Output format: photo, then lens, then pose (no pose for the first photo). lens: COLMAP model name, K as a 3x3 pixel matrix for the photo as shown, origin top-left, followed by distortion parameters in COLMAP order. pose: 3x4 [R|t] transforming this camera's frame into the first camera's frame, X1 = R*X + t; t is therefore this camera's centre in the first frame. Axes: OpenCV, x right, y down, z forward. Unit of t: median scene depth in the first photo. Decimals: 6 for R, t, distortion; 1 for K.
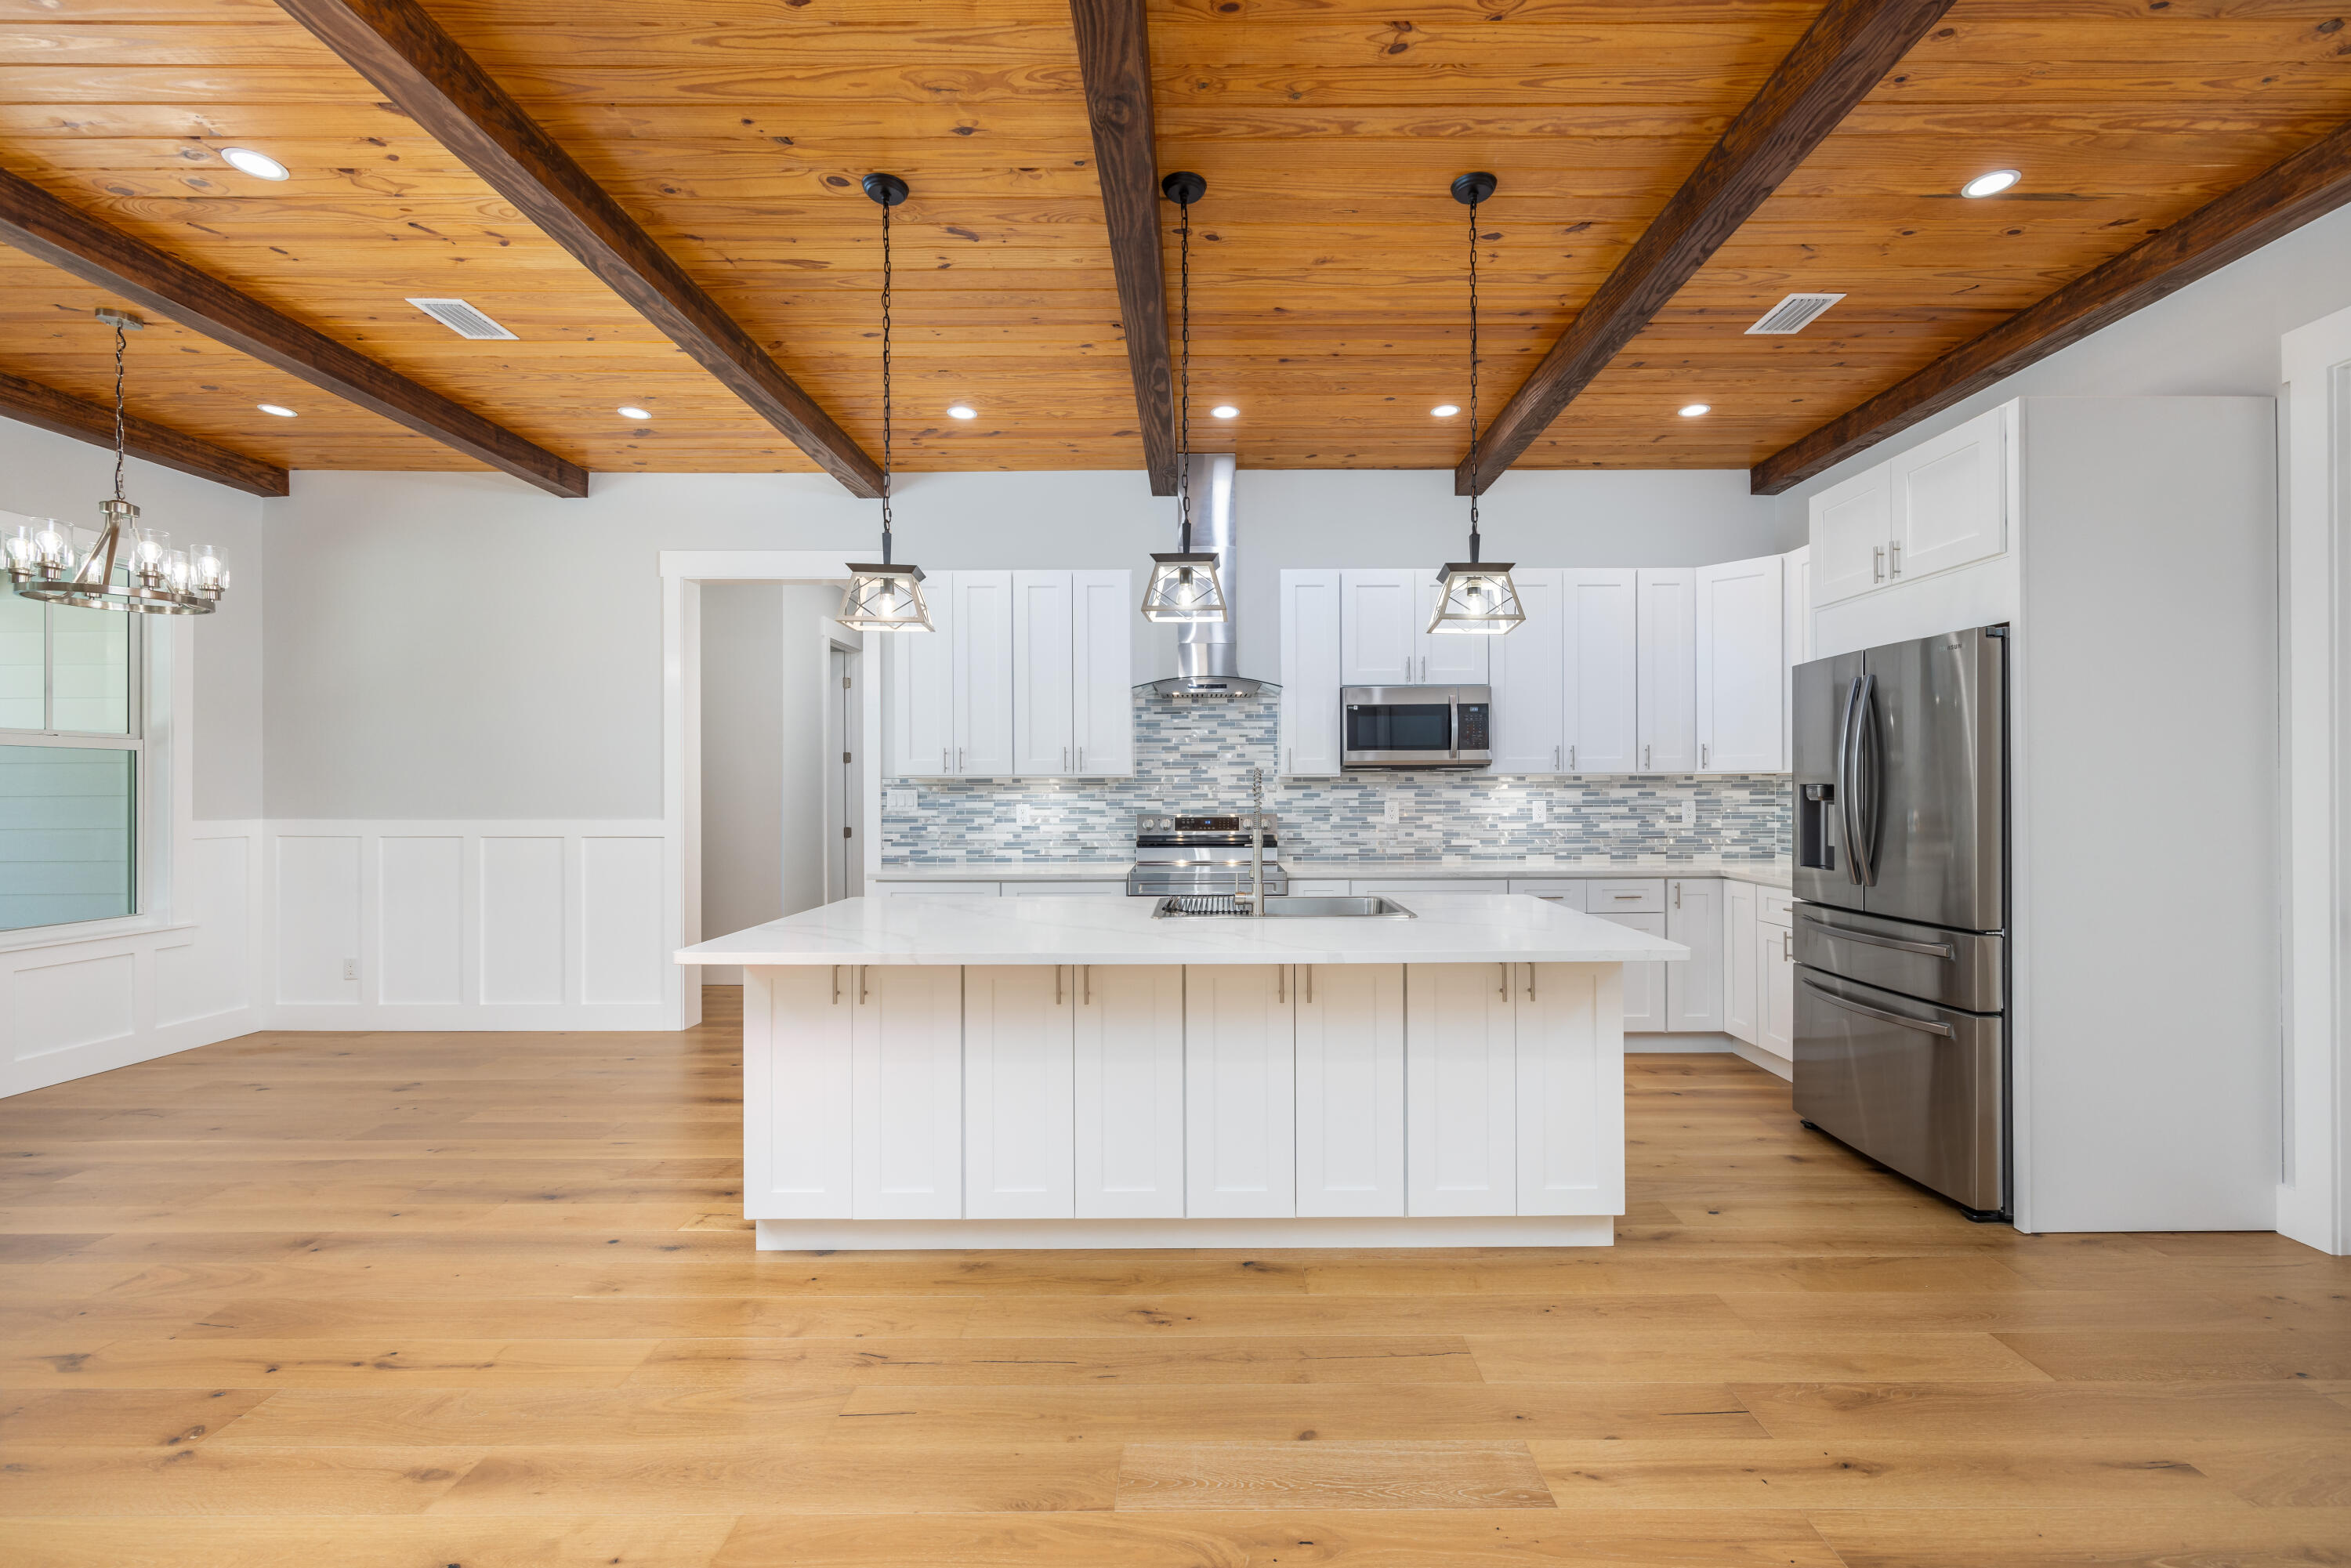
lens RADIAL K [[978.7, 0, 1203.2], [0, 978.7, 788.6], [0, 0, 1]] dist [-0.000732, 0.000291]
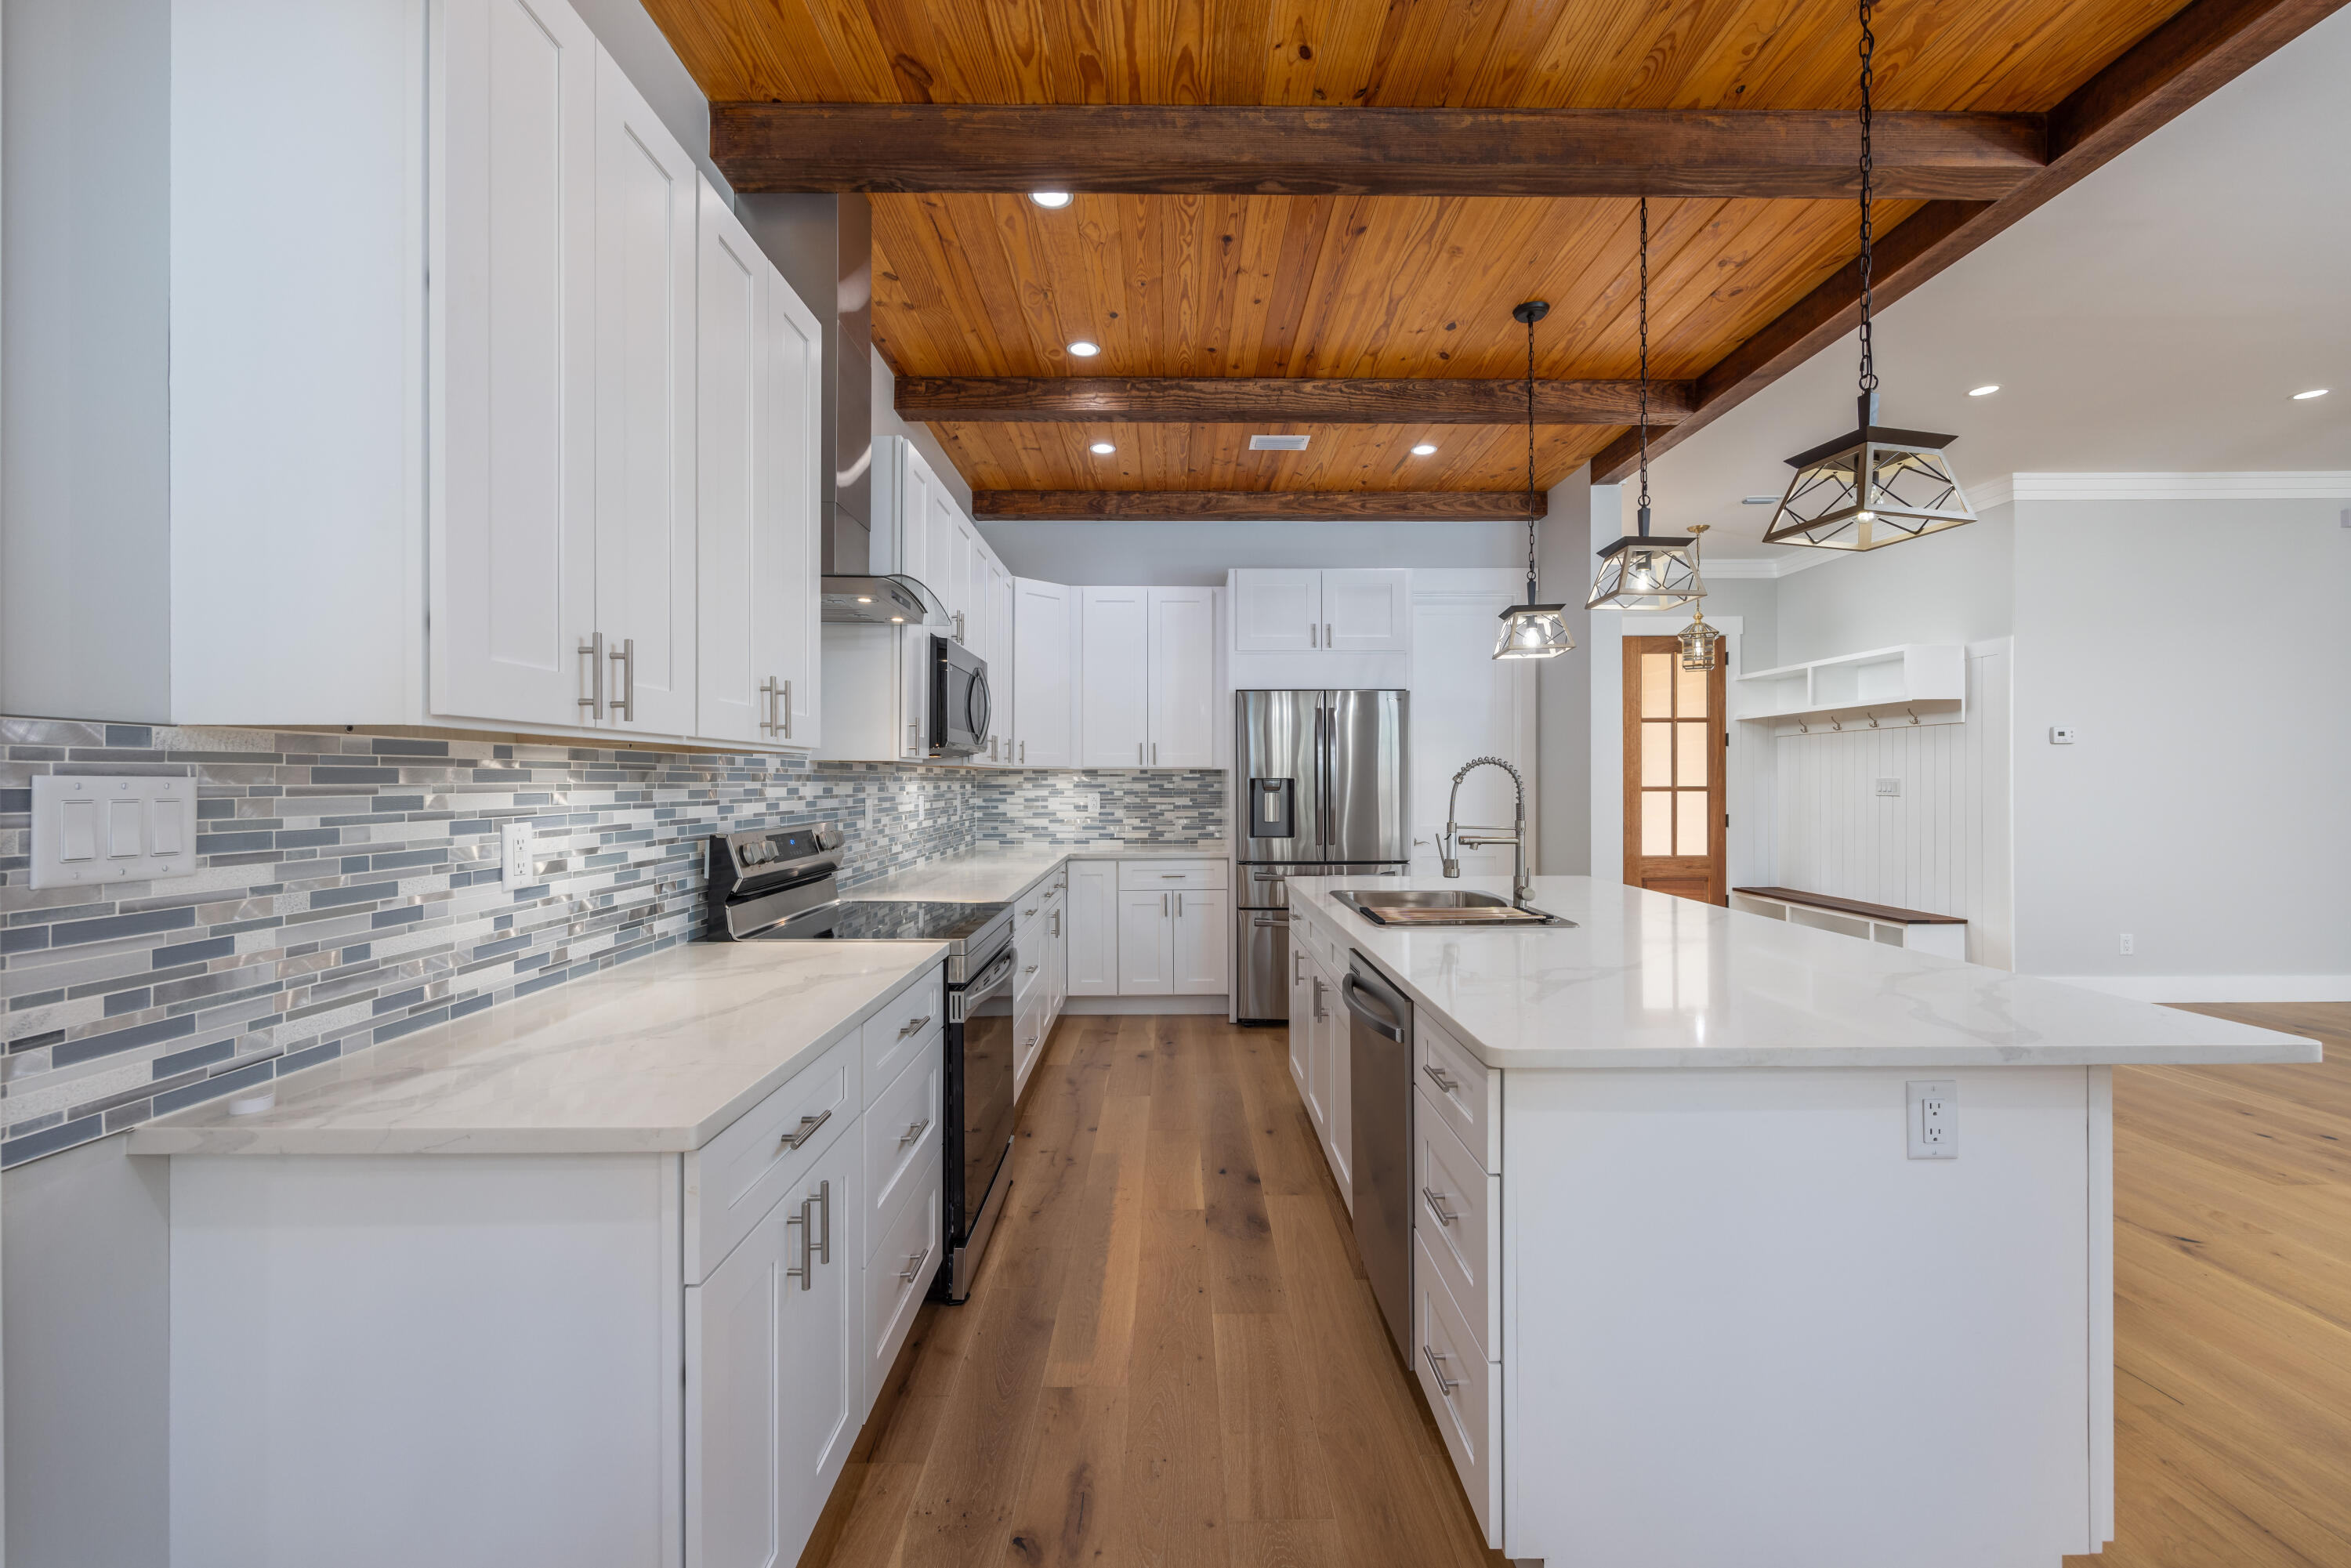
lens RADIAL K [[955.0, 0, 1183.1], [0, 955.0, 784.5], [0, 0, 1]] dist [0.000487, 0.000077]
pose [[-0.013735, 0.000377, 0.999906, -0.514743], [0.002080, 0.999998, -0.000348, 0.003348], [-0.999903, 0.002075, -0.013736, 0.781987]]
